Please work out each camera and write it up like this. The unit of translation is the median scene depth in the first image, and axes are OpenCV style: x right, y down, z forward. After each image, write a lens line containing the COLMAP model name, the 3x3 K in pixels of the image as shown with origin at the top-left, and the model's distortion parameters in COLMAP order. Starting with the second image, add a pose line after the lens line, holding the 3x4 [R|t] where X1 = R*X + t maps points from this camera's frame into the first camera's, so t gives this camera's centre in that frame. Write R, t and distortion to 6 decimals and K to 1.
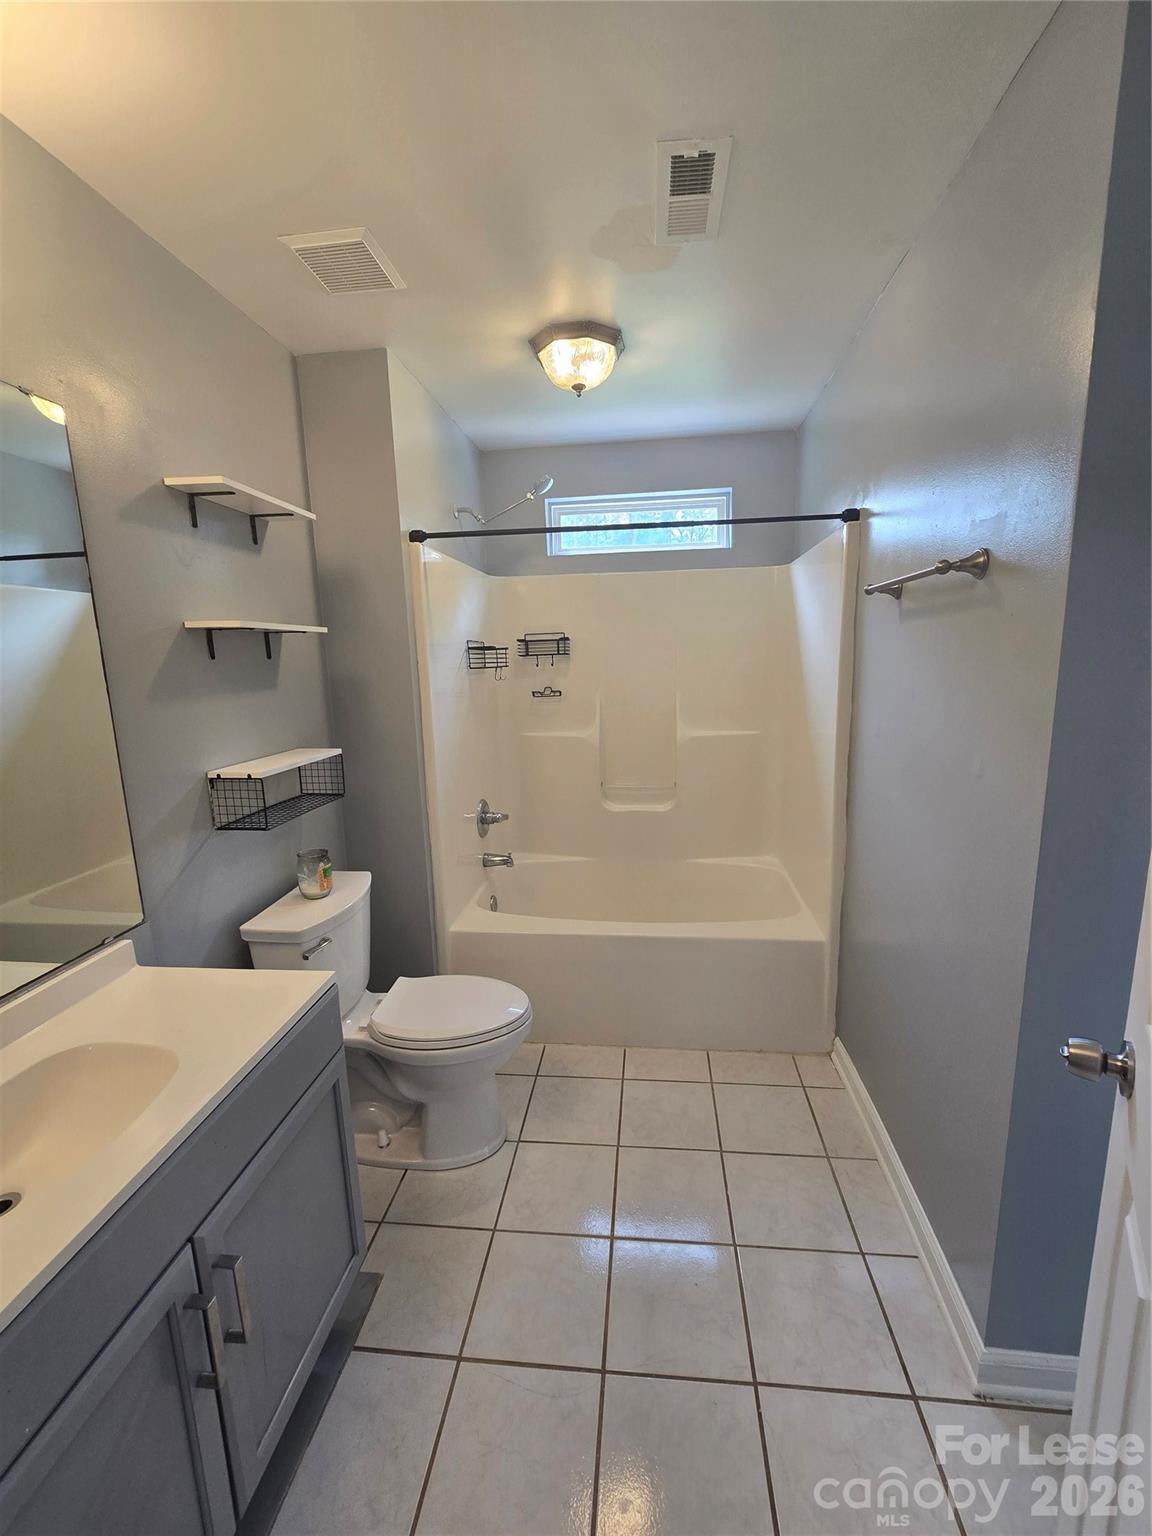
lens RADIAL K [[629.0, 0, 582.9], [0, 629.0, 767.4], [0, 0, 1]] dist [-0.008669, 0.001486]
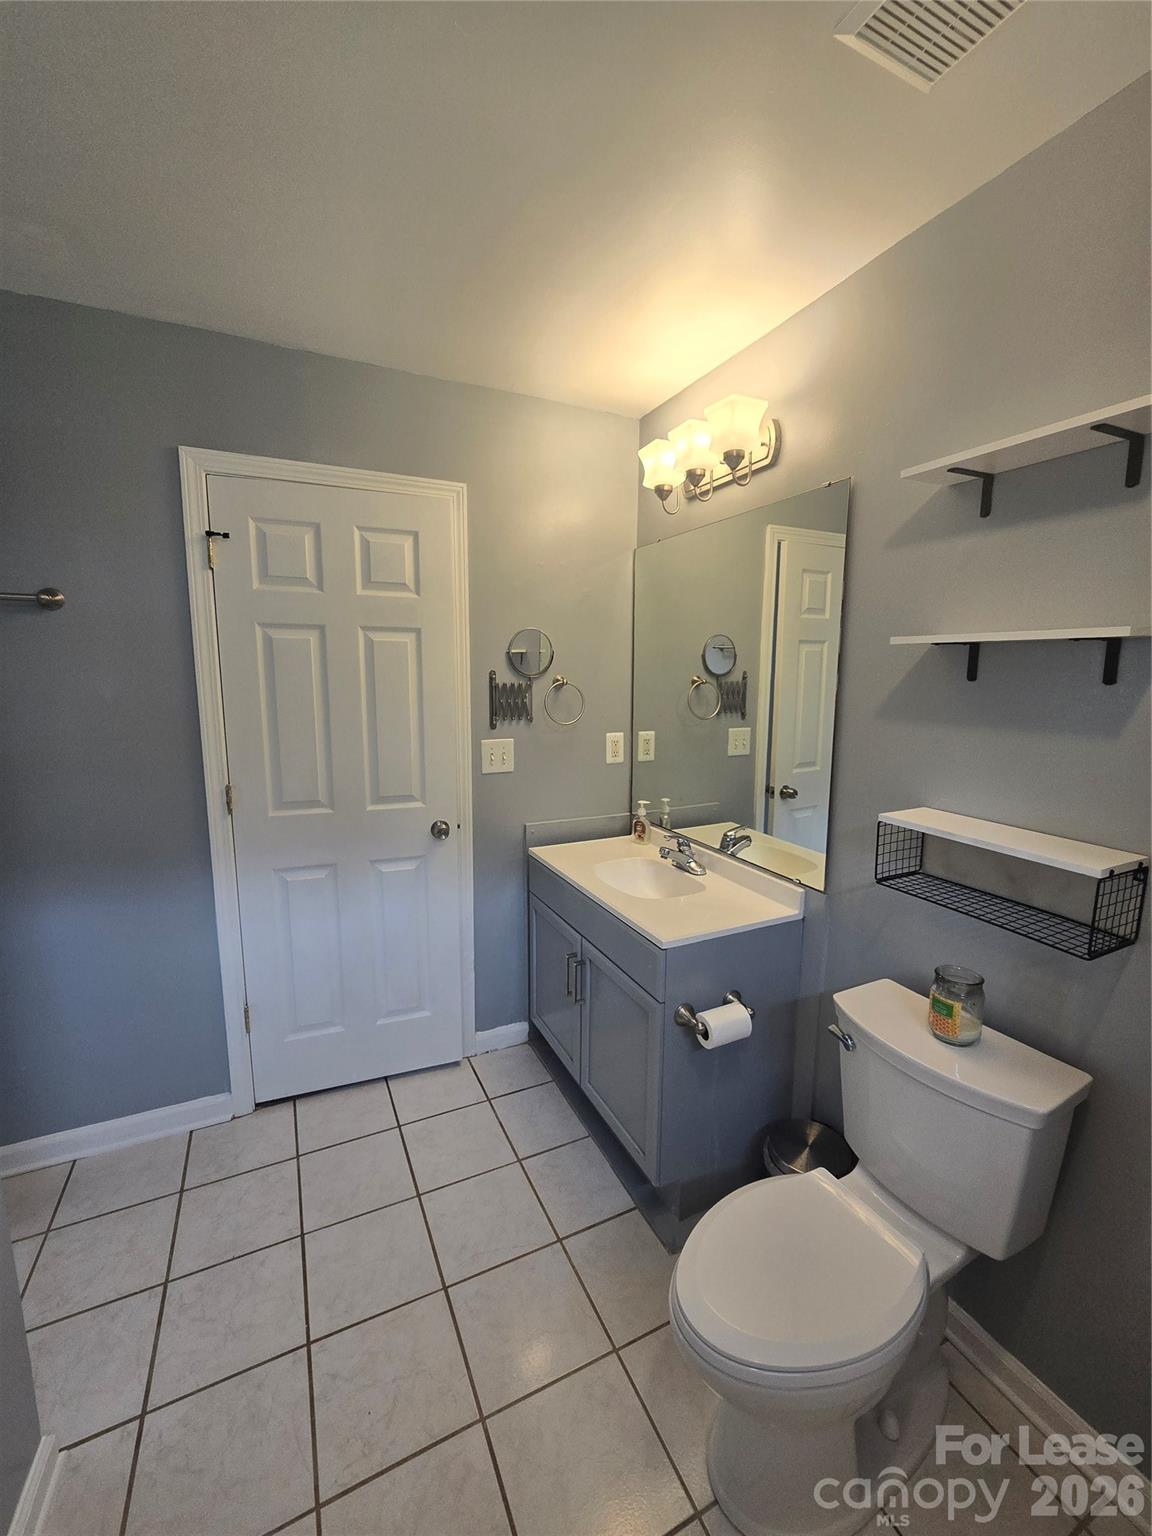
lens RADIAL K [[629.0, 0, 589.1], [0, 629.0, 762.3], [0, 0, 1]] dist [-0.008669, 0.001486]
pose [[-0.842928, 0.102434, -0.528185, 0.259136], [-0.075925, 0.949237, 0.305260, -0.285610], [0.532642, 0.297415, -0.792362, 1.416987]]
